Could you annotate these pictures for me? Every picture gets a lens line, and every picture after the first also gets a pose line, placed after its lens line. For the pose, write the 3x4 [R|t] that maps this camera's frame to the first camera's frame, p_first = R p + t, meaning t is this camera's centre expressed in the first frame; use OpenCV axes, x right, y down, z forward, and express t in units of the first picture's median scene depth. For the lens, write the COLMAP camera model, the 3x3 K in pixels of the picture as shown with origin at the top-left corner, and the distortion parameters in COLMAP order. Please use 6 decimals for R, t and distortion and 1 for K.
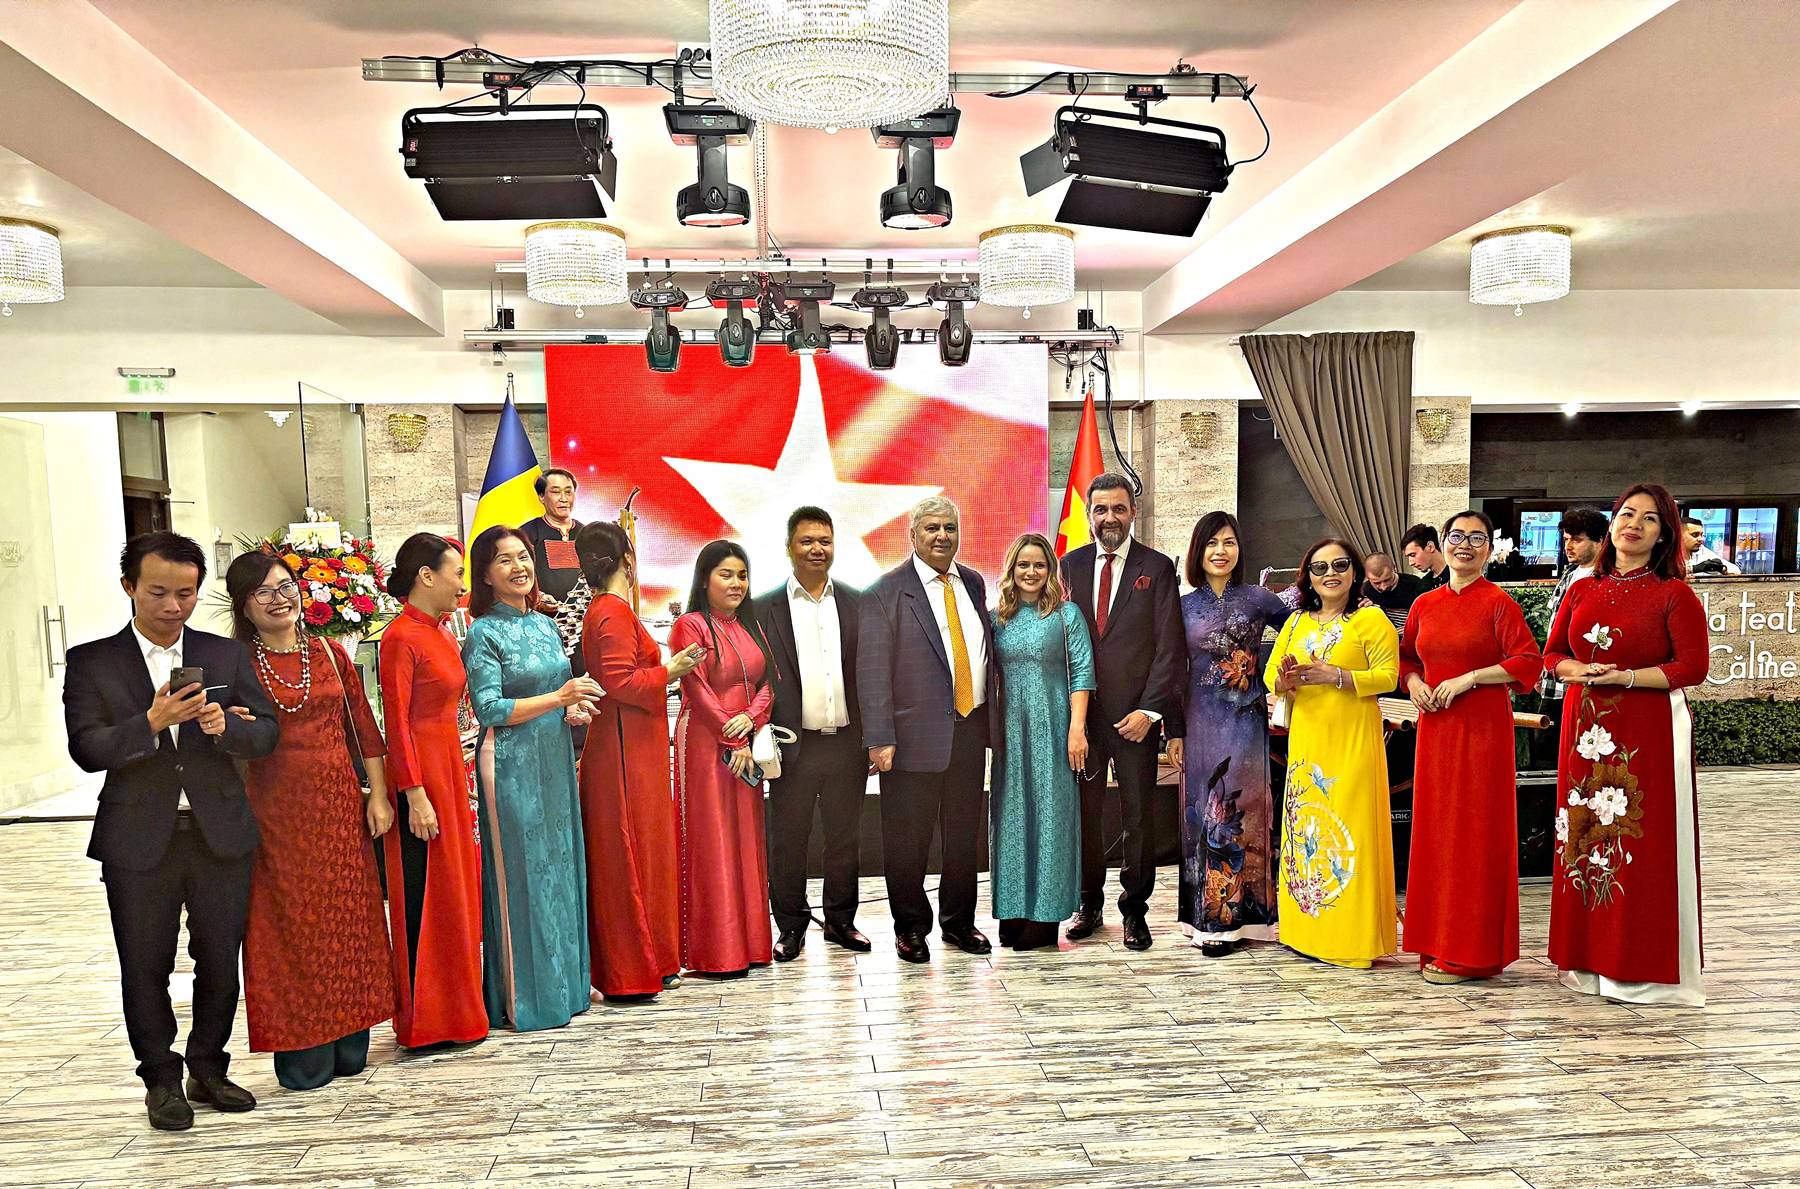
lens RADIAL K [[1429.2, 0, 935.6], [0, 1429.2, 724.5], [0, 0, 1]] dist [0.012963, -0.005293]
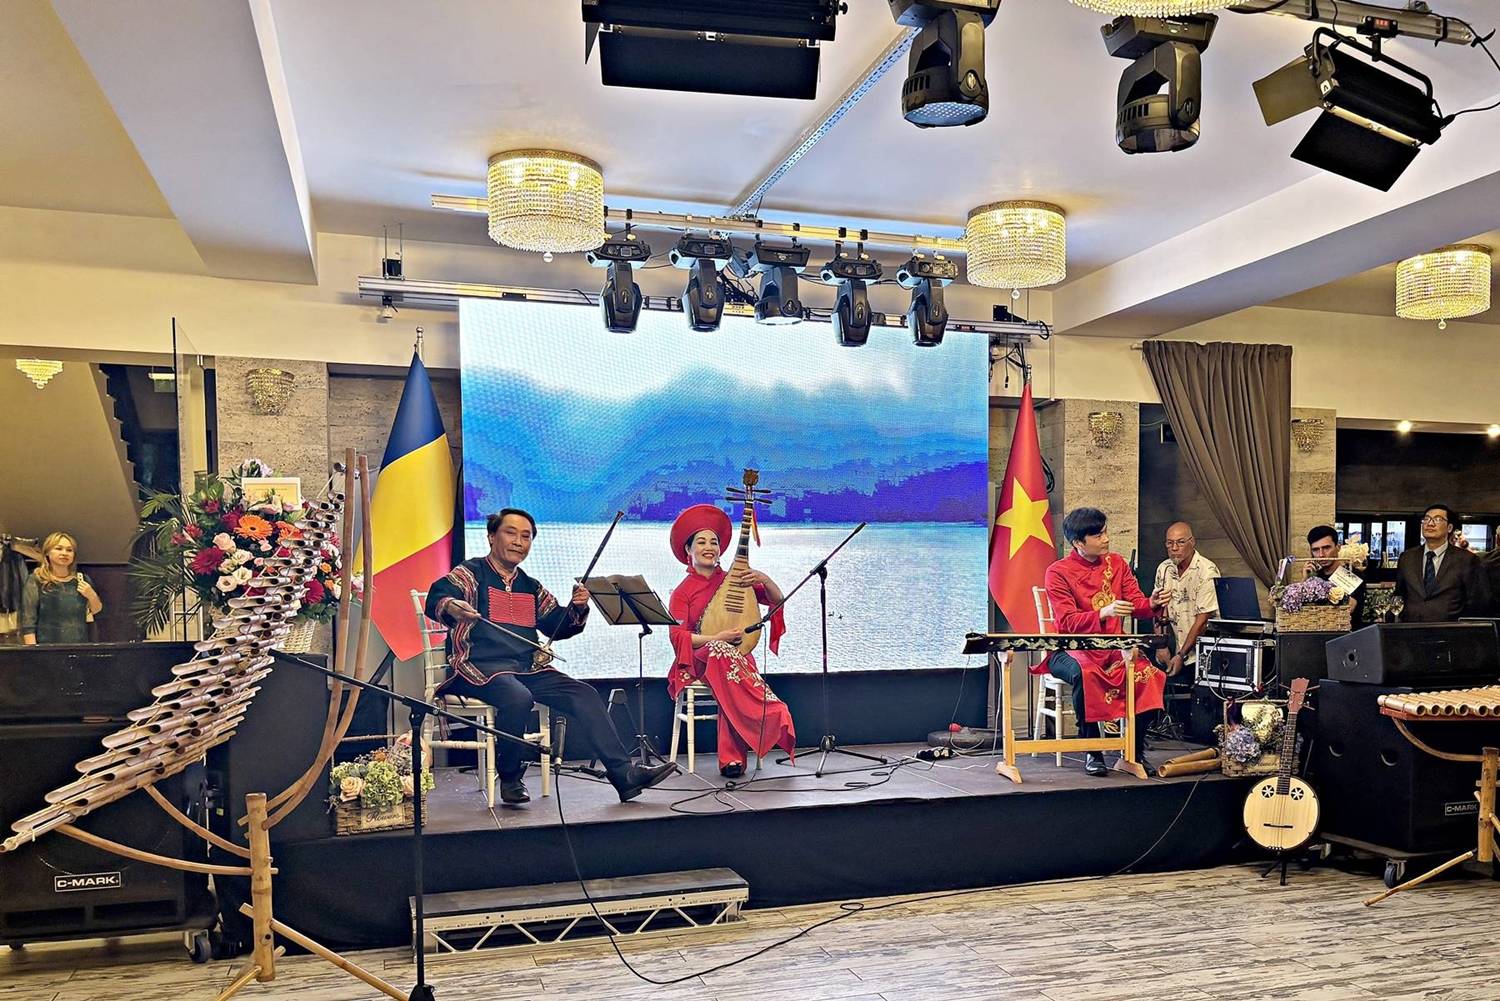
lens RADIAL K [[1325.0, 0, 899.4], [0, 1325.0, 647.8], [0, 0, 1]] dist [0.027476, -0.003360]
pose [[0.968707, -0.000979, 0.248206, -0.353966], [0.016915, 0.997928, -0.062081, 0.005842], [-0.247631, 0.064336, 0.966716, 0.261422]]
